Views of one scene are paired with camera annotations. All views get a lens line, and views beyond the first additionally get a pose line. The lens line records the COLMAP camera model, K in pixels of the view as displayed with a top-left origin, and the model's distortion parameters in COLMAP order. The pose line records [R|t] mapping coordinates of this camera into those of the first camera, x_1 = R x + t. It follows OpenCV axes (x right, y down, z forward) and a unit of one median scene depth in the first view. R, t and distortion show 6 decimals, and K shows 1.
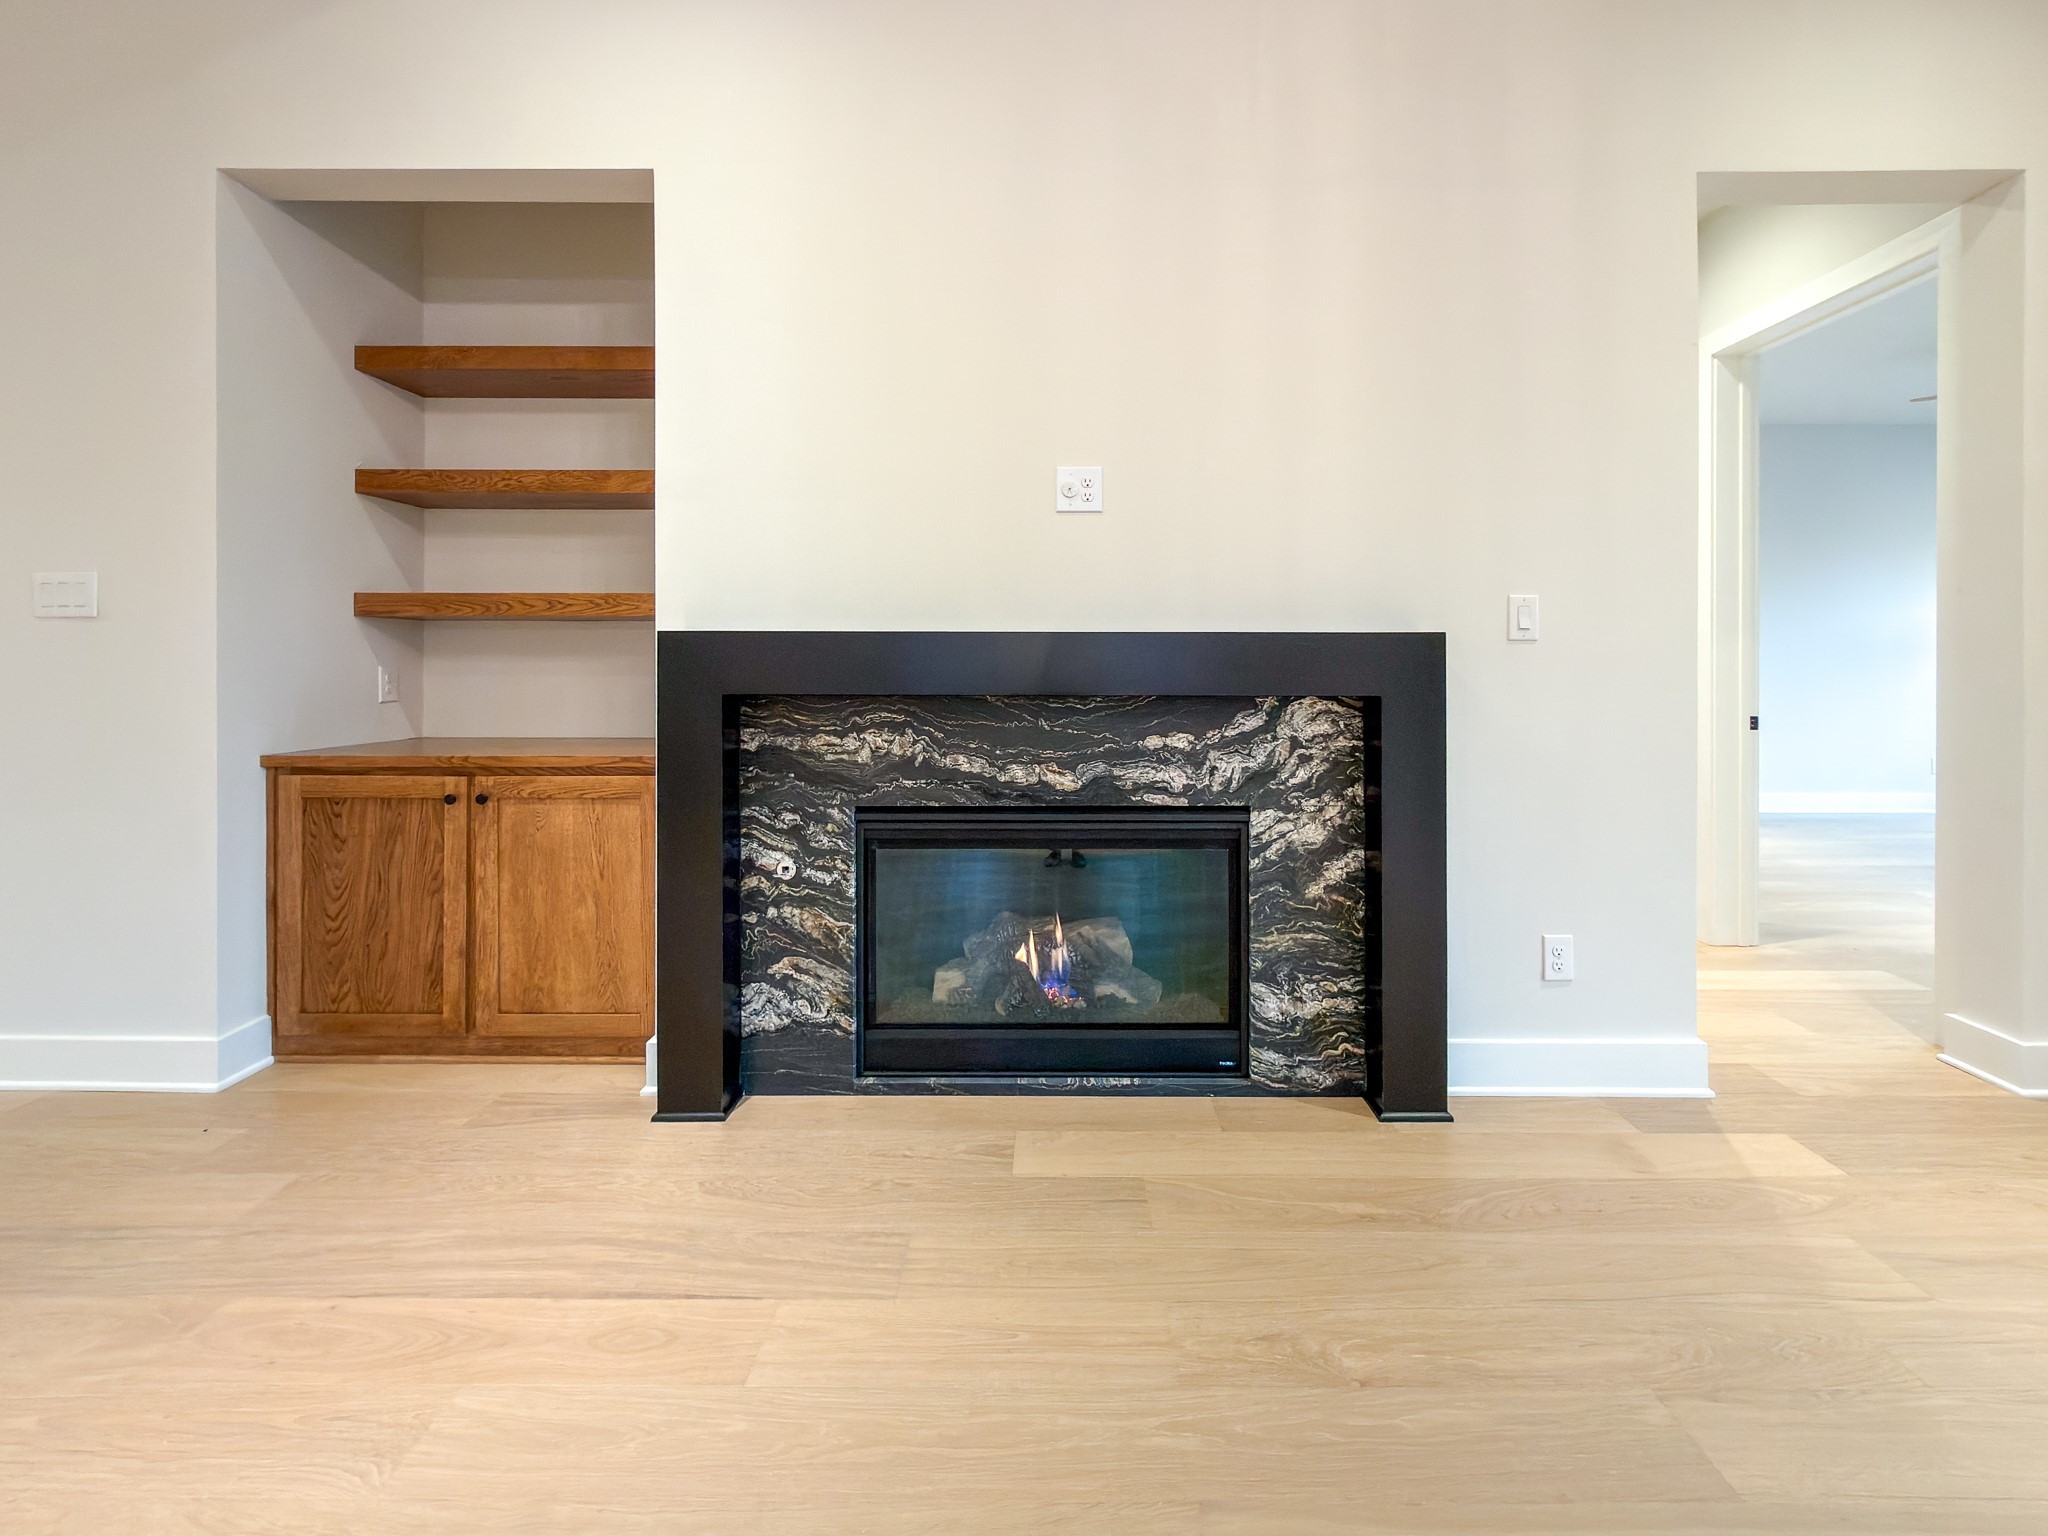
lens RADIAL K [[825.0, 0, 1001.5], [0, 825.0, 674.3], [0, 0, 1]] dist [0.000136, -0.000078]
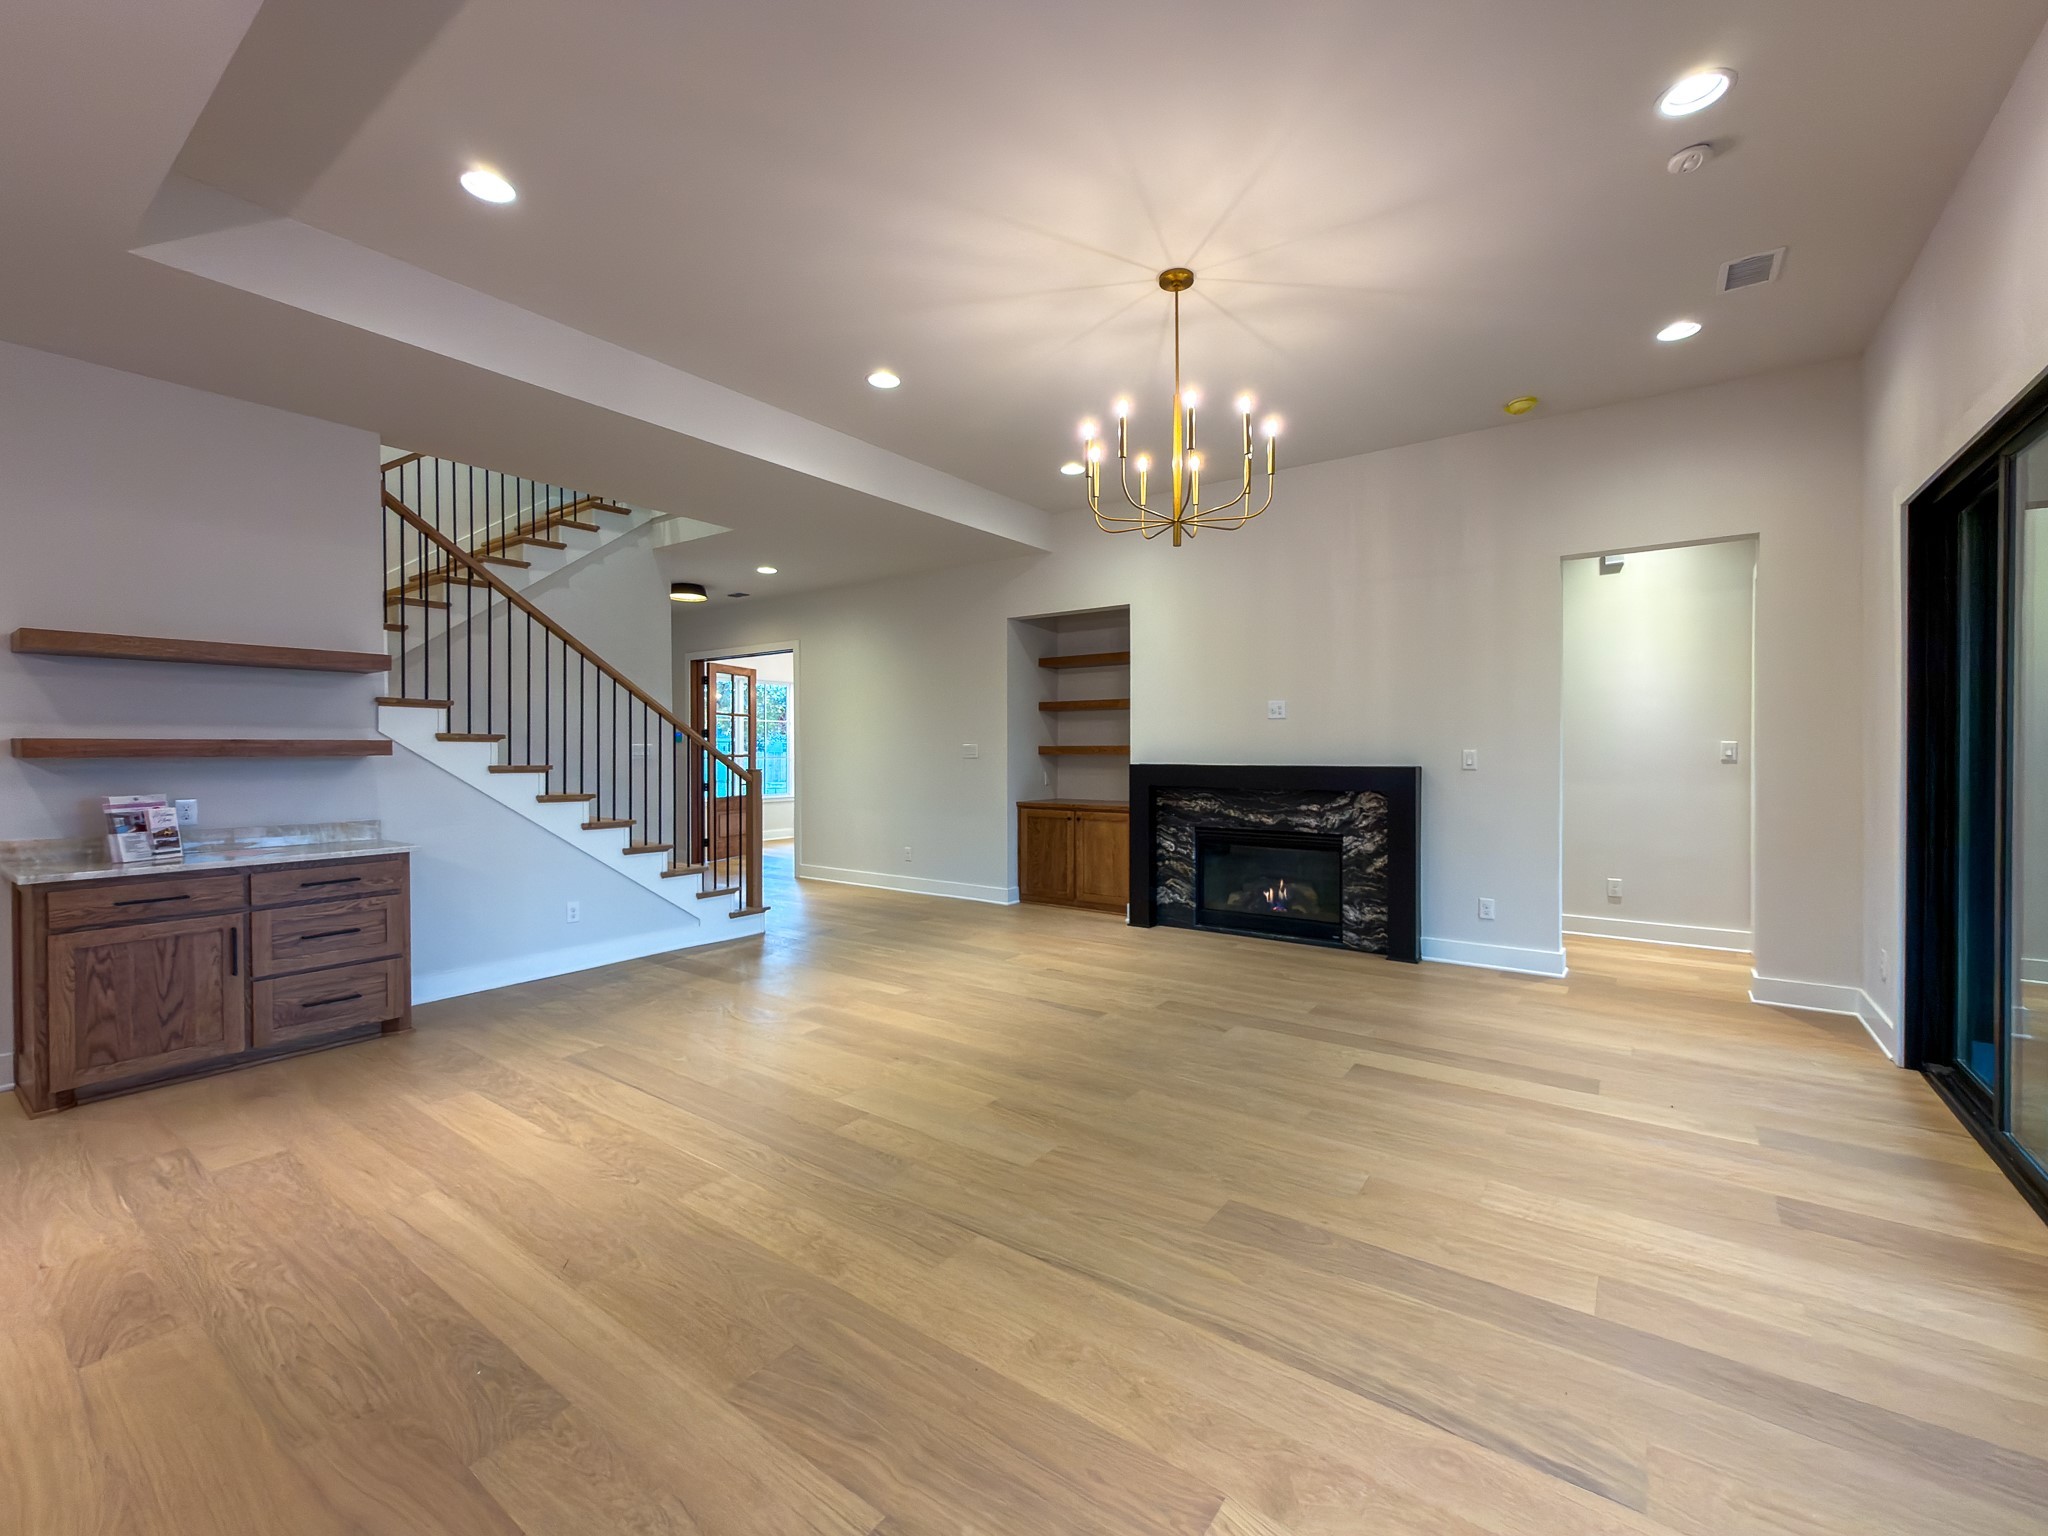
lens RADIAL K [[825.0, 0, 1020.8], [0, 825.0, 758.0], [0, 0, 1]] dist [0.000136, -0.000078]
pose [[0.824675, 0.002392, -0.565602, 0.913656], [0.004845, 0.999925, 0.011292, -0.106557], [0.565586, -0.012052, 0.824601, -1.626581]]
